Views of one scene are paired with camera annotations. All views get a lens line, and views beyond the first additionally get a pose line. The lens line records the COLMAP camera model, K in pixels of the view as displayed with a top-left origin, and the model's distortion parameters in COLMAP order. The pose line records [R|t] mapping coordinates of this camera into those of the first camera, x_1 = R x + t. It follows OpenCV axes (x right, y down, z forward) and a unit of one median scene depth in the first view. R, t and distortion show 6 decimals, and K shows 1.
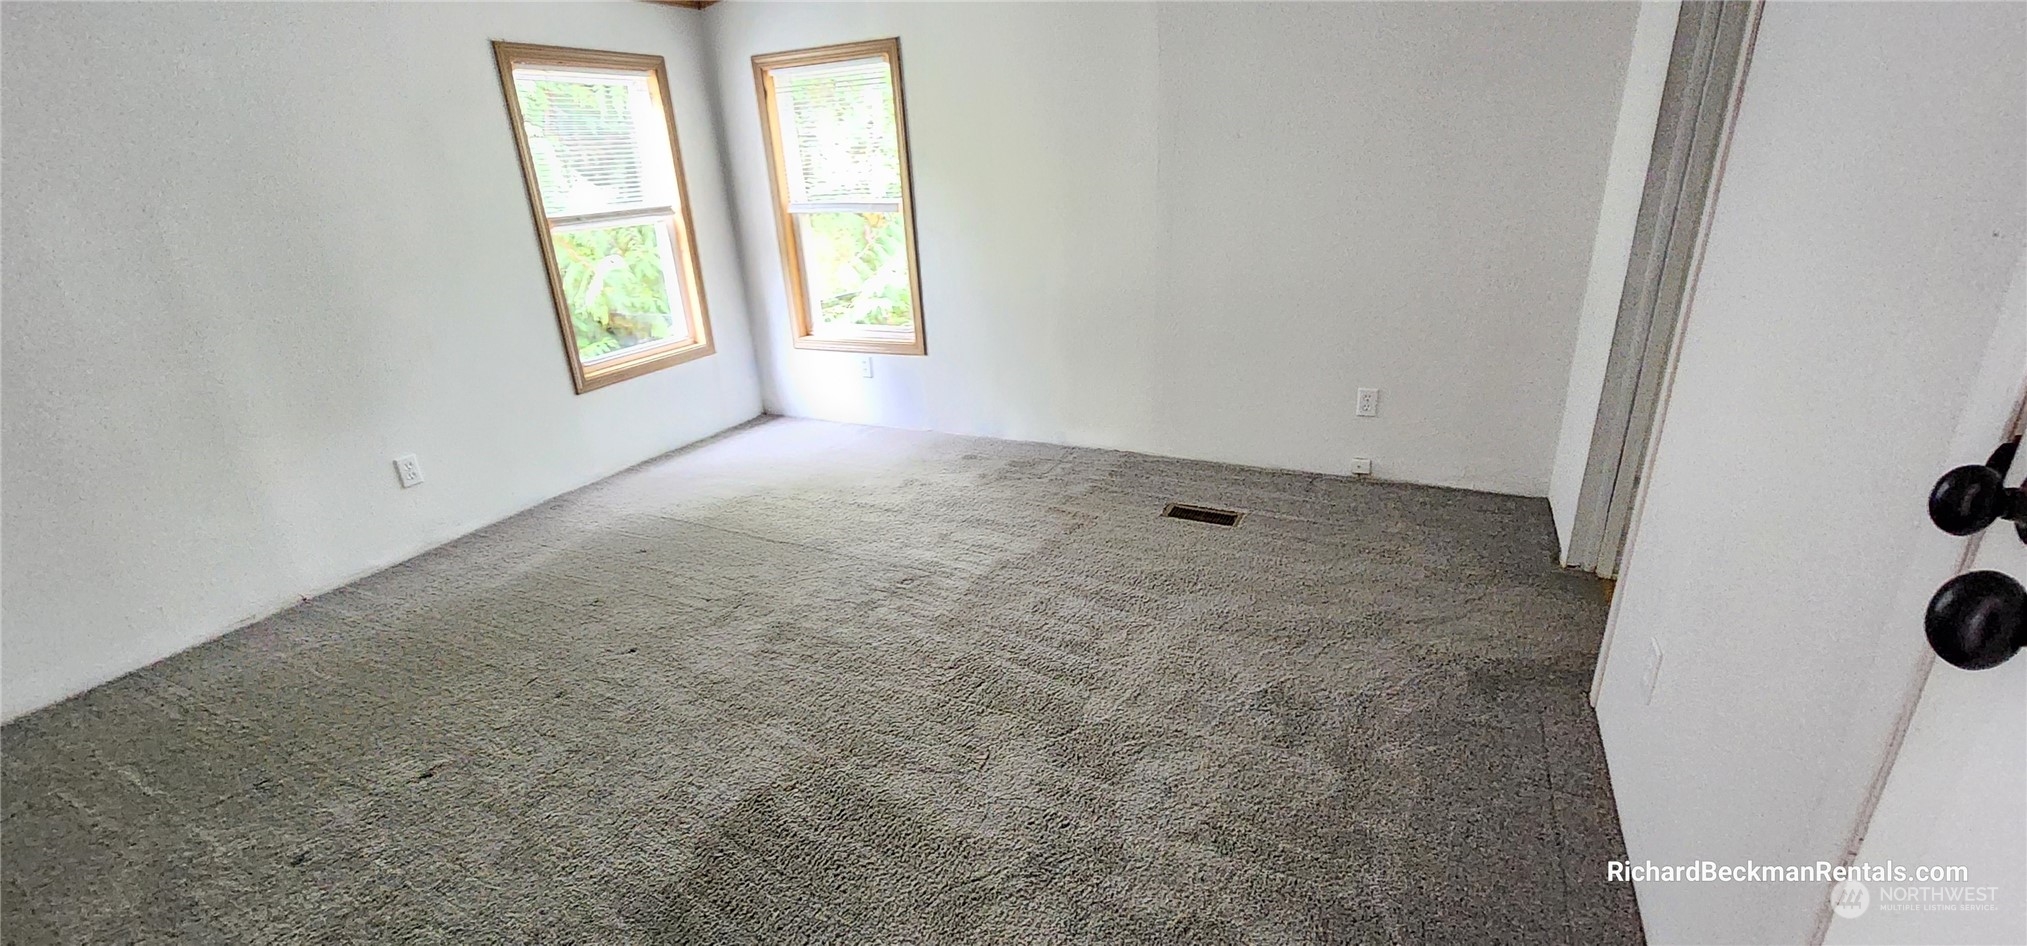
lens RADIAL K [[834.8, 0, 1004.0], [0, 834.8, 472.5], [0, 0, 1]] dist [-0.001406, -0.000210]
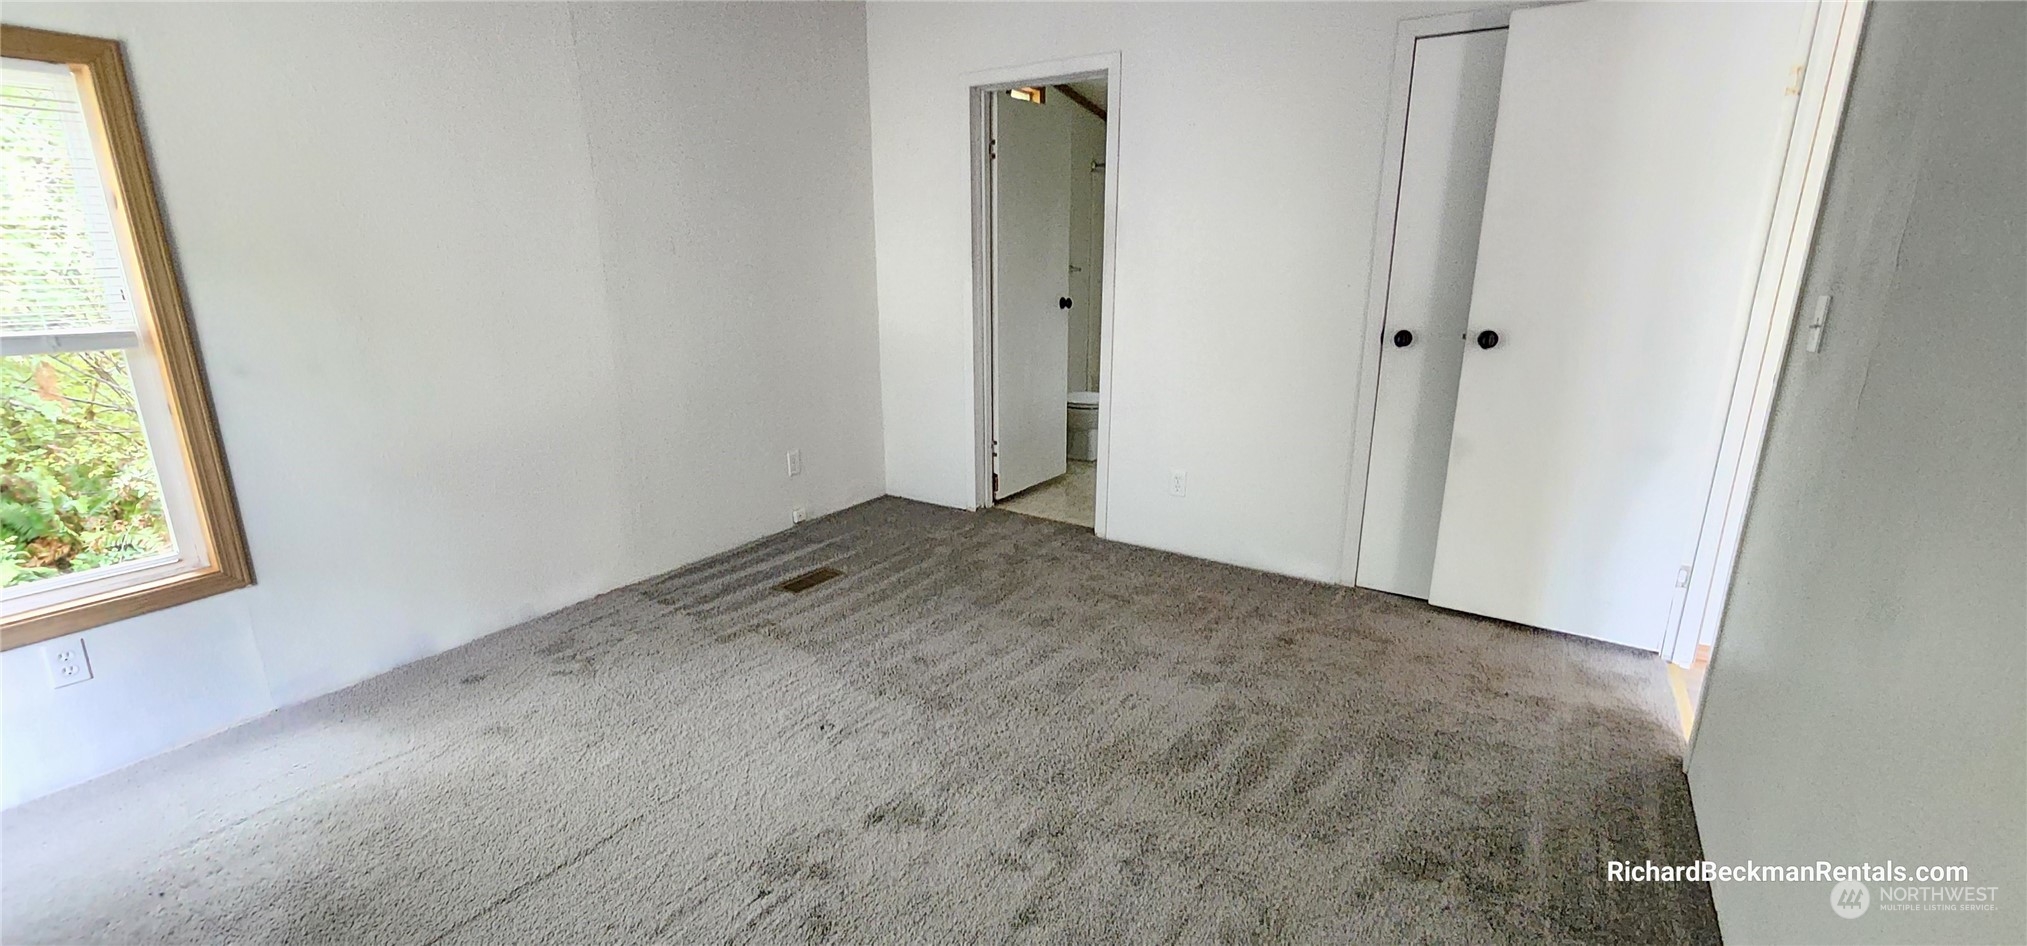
lens RADIAL K [[834.8, 0, 1006.5], [0, 834.8, 470.7], [0, 0, 1]] dist [-0.001406, -0.000210]
pose [[0.112707, -0.203685, 0.972527, -0.739388], [0.346930, 0.925232, 0.153573, -0.154705], [-0.931094, 0.320090, 0.174944, 0.493263]]
